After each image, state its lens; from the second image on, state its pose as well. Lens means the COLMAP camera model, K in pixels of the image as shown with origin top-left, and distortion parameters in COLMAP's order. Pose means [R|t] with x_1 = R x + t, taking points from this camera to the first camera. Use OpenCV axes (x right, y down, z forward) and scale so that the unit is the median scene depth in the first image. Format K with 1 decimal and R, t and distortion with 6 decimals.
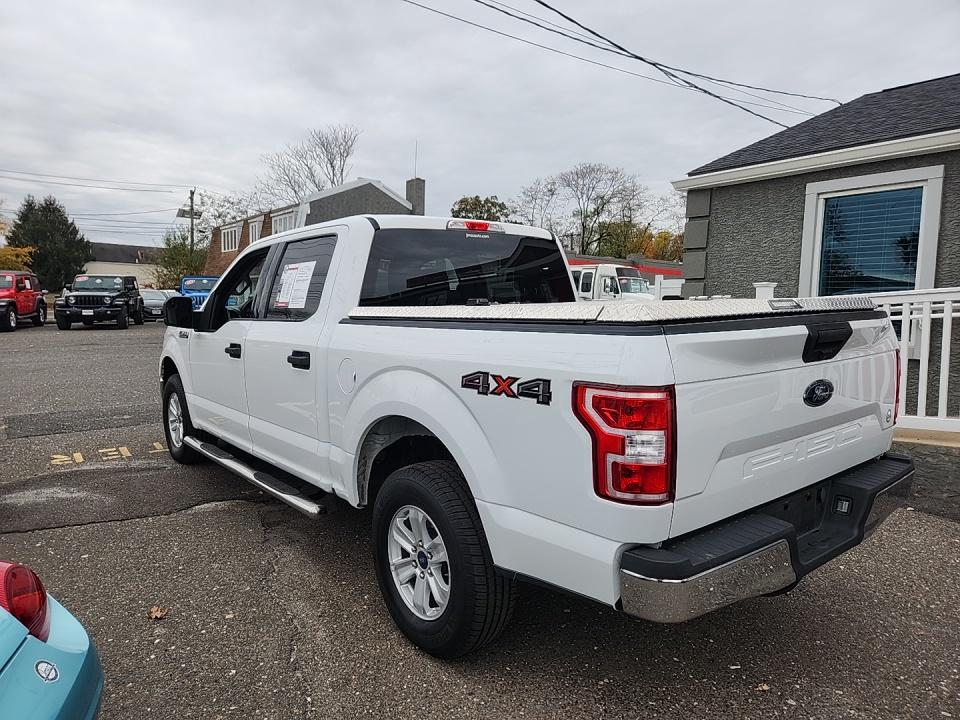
lens RADIAL K [[644.9, 0, 480.0], [0, 644.9, 360.0], [0, 0, 1]] dist [0.065676, -0.071250]
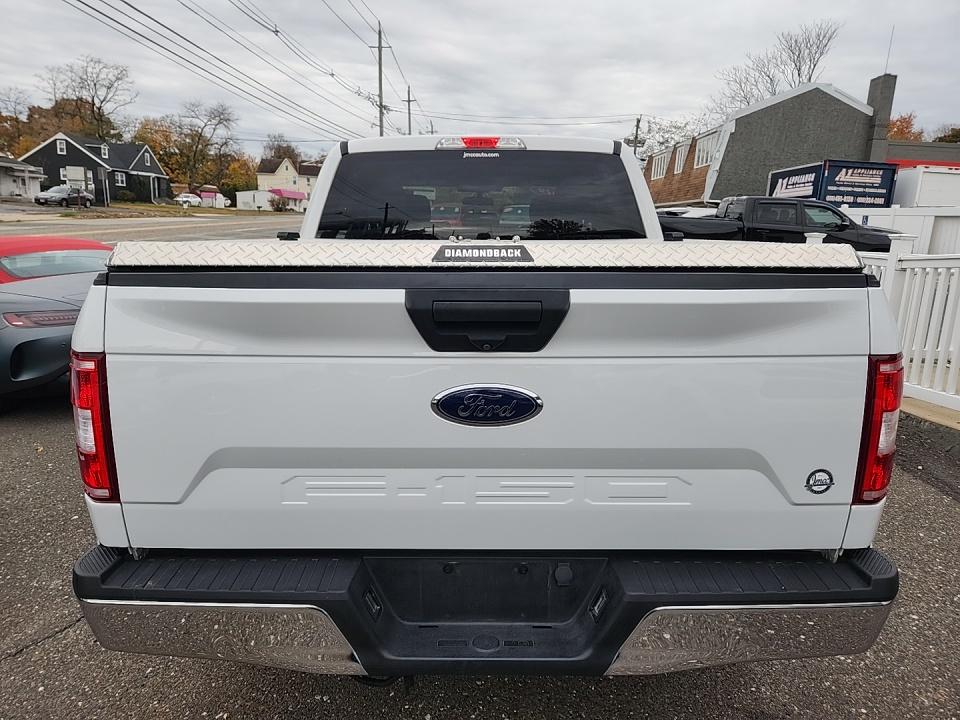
lens RADIAL K [[648.6, 0, 481.6], [0, 648.6, 357.7], [0, 0, 1]] dist [0.084490, -0.073343]
pose [[0.778704, 0.136262, -0.612415, 0.058248], [-0.072886, 0.989168, 0.127412, -0.004528], [0.623143, -0.054579, 0.780201, 0.035734]]
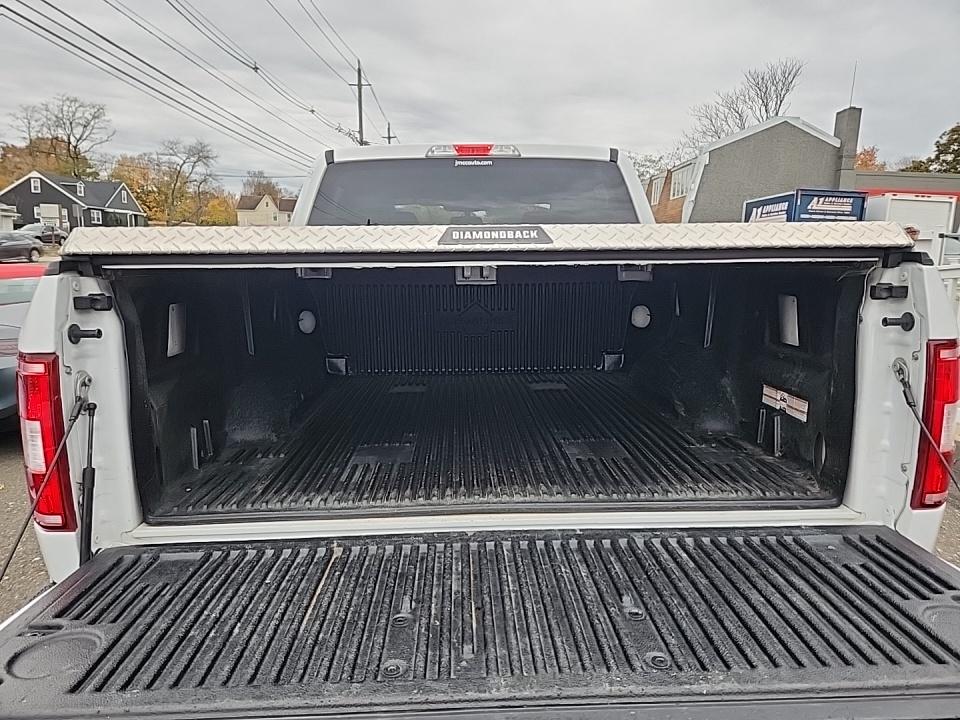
lens RADIAL K [[645.7, 0, 488.6], [0, 645.7, 361.5], [0, 0, 1]] dist [0.089318, -0.075569]
pose [[0.802989, 0.093754, -0.588573, 0.053978], [-0.056664, 0.995086, 0.081201, -0.001645], [0.593294, -0.031853, 0.804356, 0.038527]]
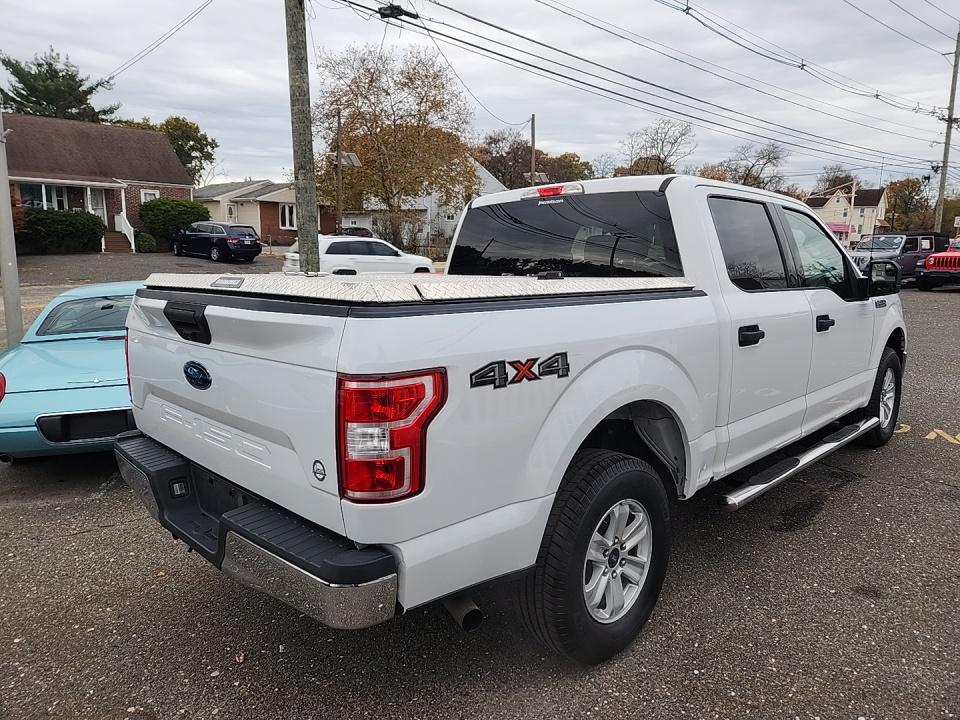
lens RADIAL K [[648.6, 0, 481.6], [0, 648.6, 357.7], [0, 0, 1]] dist [0.084490, -0.073343]
pose [[0.092306, 0.155530, -0.983509, 0.100883], [-0.100092, 0.984172, 0.146240, -0.010590], [0.990687, 0.084943, 0.106413, 0.087797]]
